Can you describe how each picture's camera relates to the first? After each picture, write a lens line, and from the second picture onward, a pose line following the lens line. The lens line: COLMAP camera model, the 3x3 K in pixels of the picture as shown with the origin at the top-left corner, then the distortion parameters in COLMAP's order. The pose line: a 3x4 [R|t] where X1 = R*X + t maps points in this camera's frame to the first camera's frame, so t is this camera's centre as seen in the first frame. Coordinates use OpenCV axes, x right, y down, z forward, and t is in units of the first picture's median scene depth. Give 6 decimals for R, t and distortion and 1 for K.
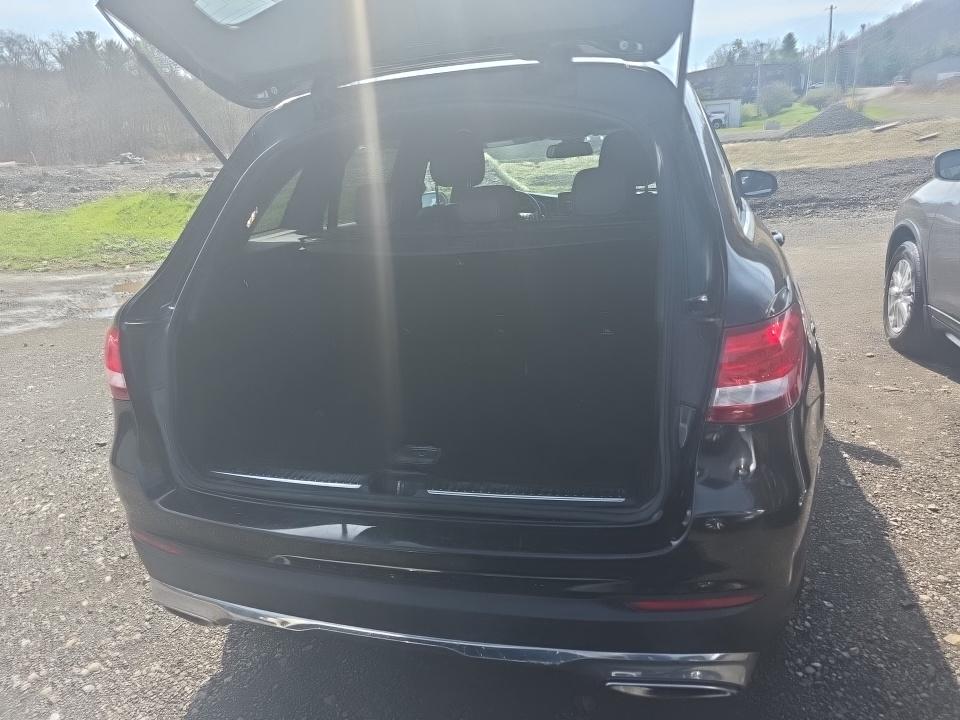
lens RADIAL K [[697.0, 0, 480.0], [0, 697.0, 360.0], [0, 0, 1]] dist [0.006844, -0.008203]
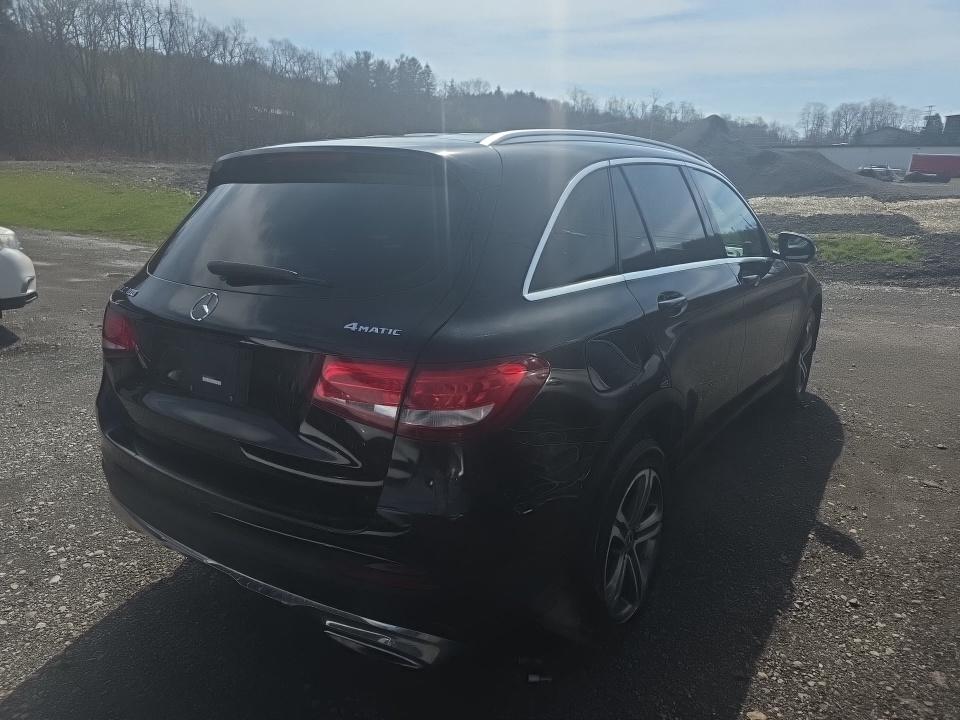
lens RADIAL K [[697.0, 0, 480.0], [0, 697.0, 360.0], [0, 0, 1]] dist [0.006844, -0.008203]
pose [[0.945869, 0.151285, -0.287130, 0.343111], [-0.159731, 0.987142, -0.006078, -0.025487], [0.282519, 0.051613, 0.957872, -0.070800]]
